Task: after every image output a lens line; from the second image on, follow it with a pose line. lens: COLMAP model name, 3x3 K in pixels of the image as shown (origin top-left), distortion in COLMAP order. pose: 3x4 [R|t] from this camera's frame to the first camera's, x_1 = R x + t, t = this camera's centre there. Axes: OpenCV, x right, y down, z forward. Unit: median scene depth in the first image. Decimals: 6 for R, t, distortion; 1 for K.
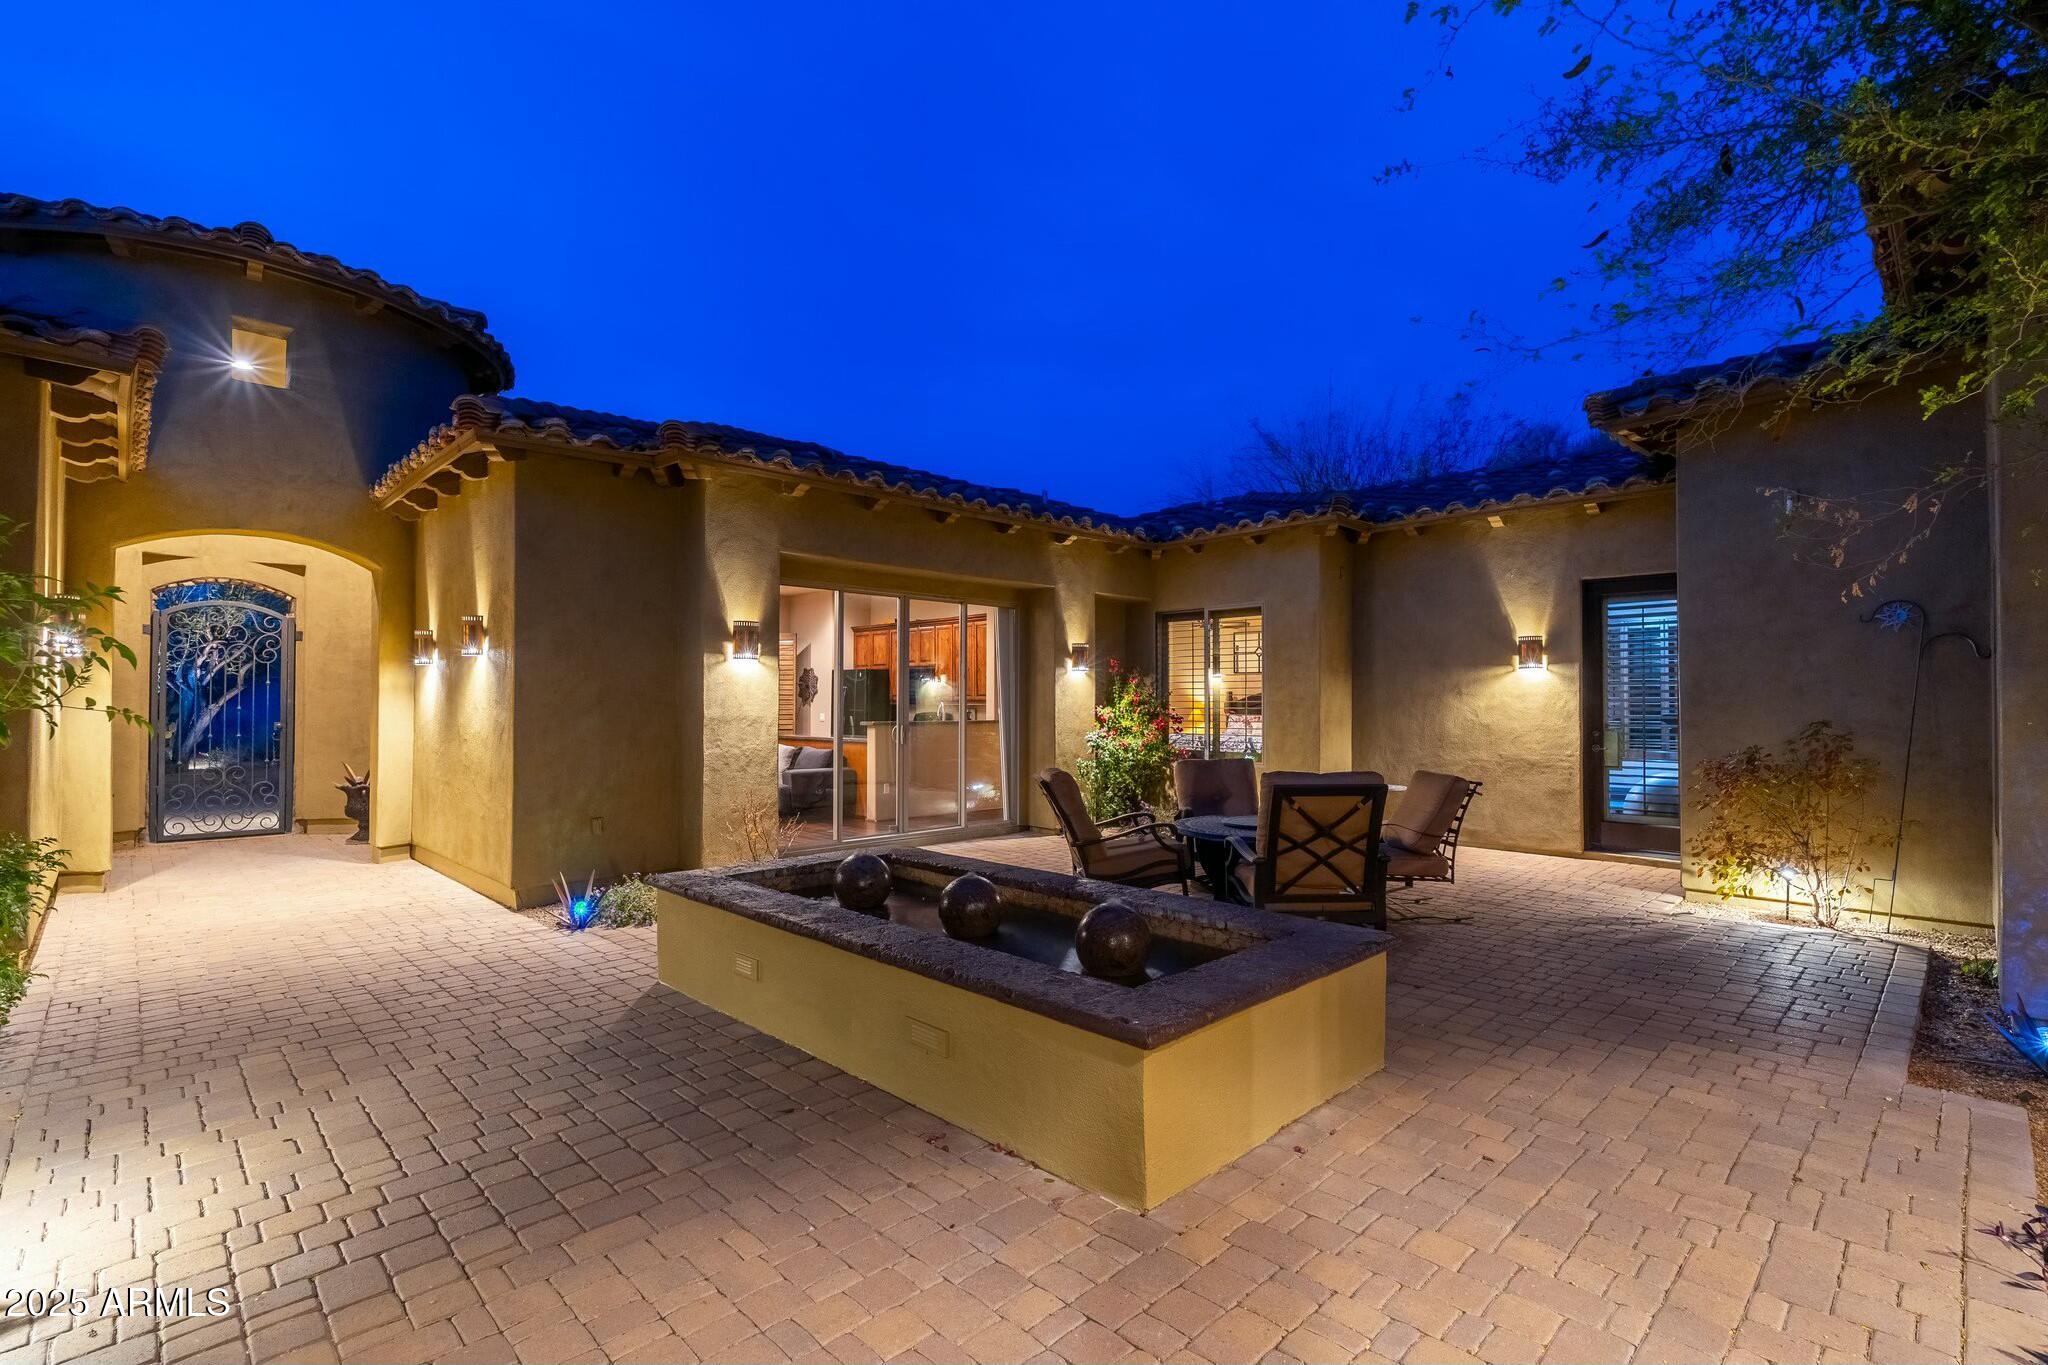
lens RADIAL K [[913.7, 0, 1017.6], [0, 913.7, 689.3], [0, 0, 1]] dist [0.000728, -0.001194]
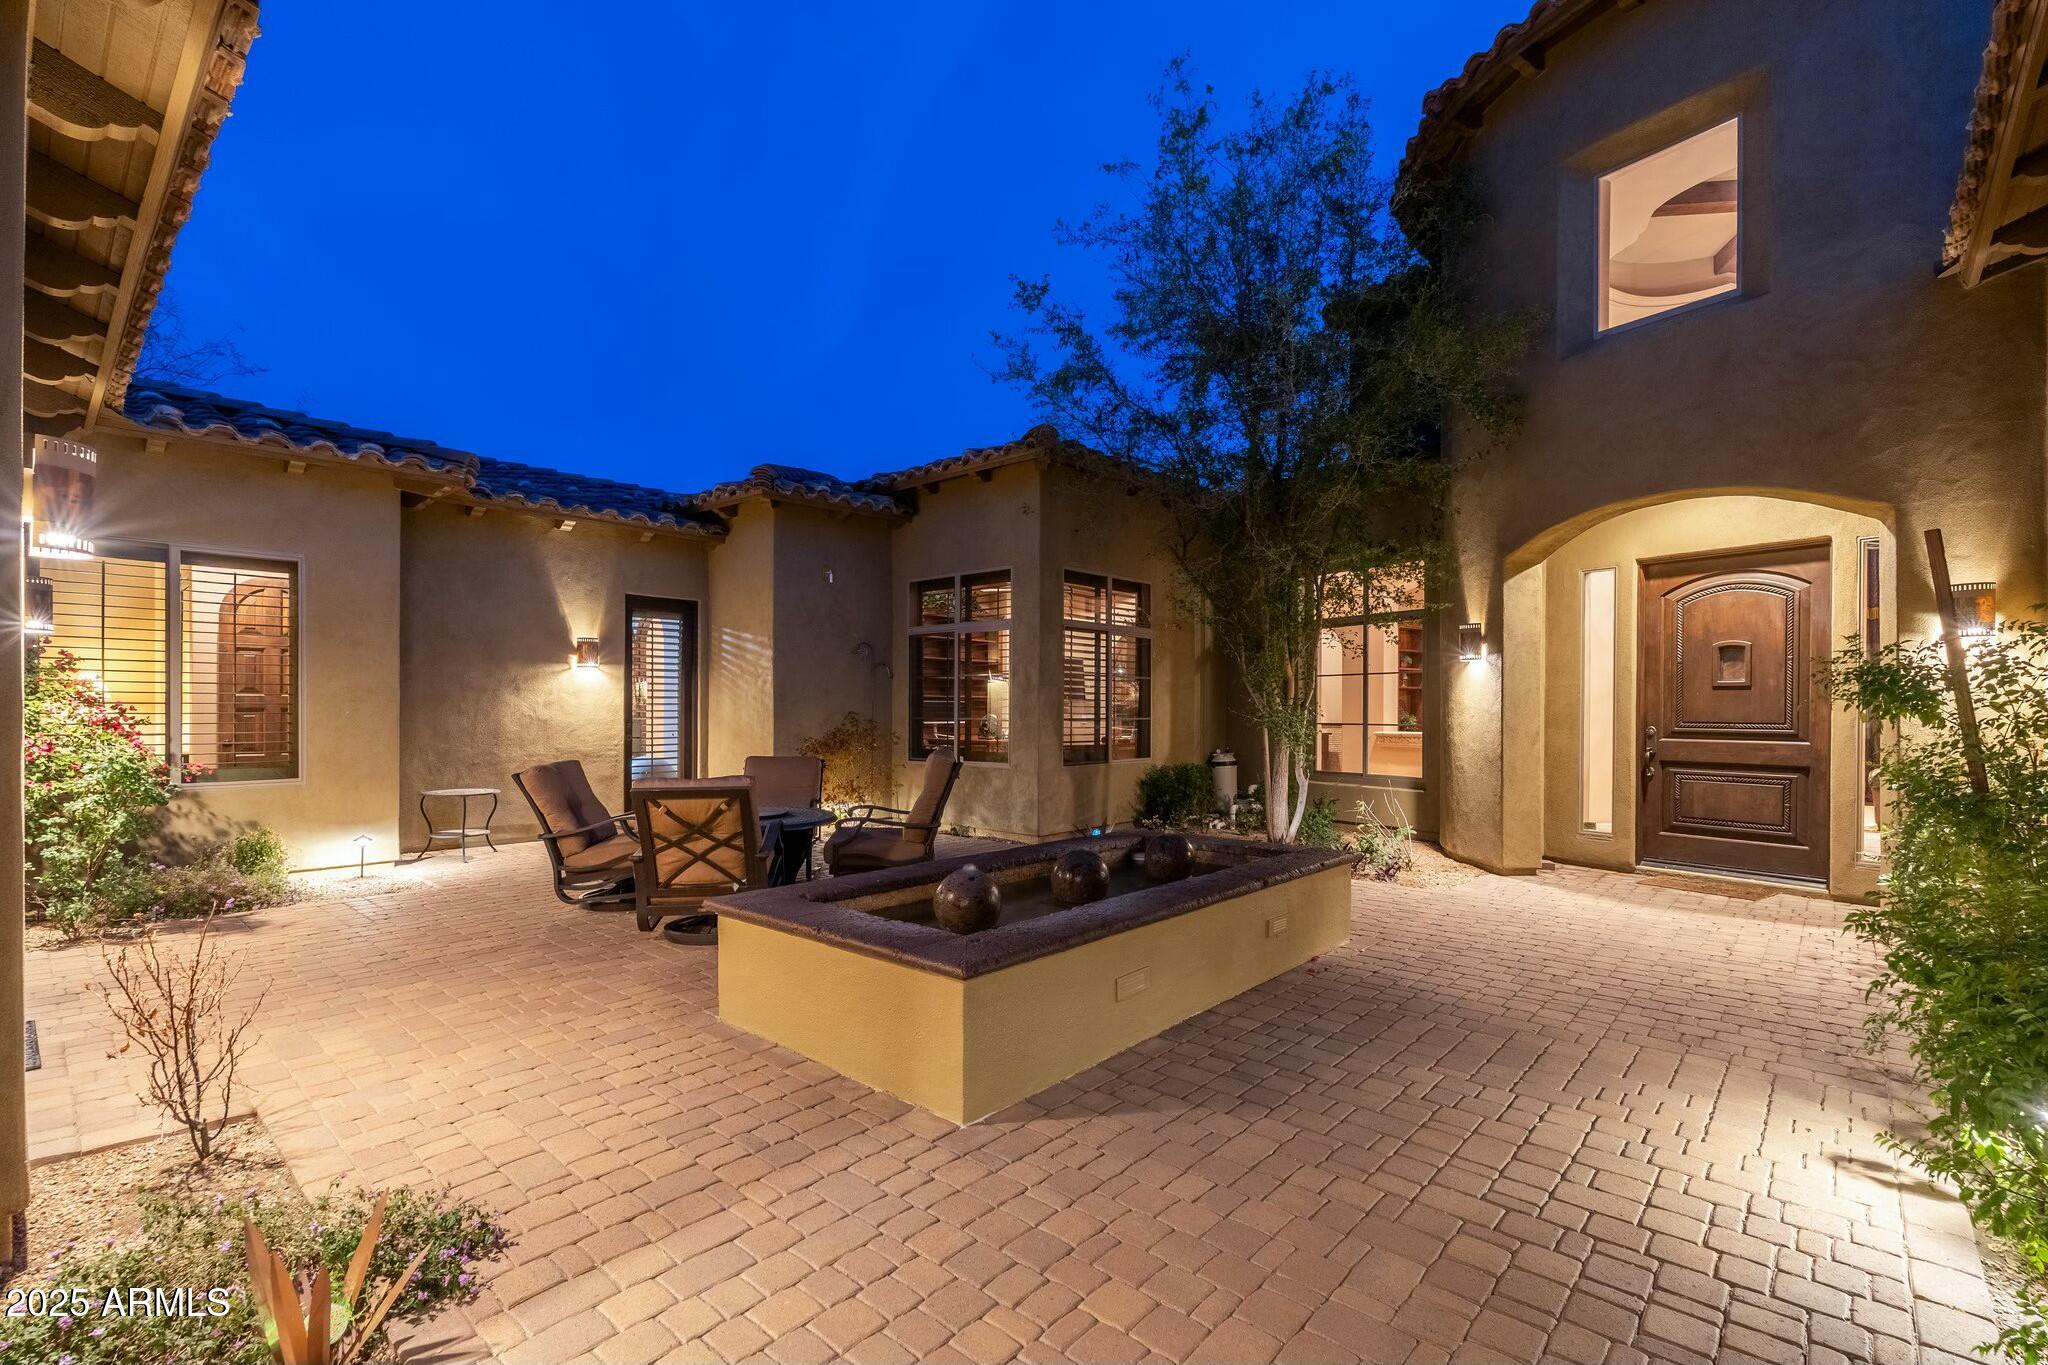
lens RADIAL K [[913.7, 0, 1018.4], [0, 913.7, 698.8], [0, 0, 1]] dist [0.000728, -0.001194]
pose [[-0.053620, 0.008913, 0.998522, -0.565564], [-0.018756, 0.999775, -0.009931, 0.016087], [-0.998385, -0.019261, -0.053441, 0.552134]]
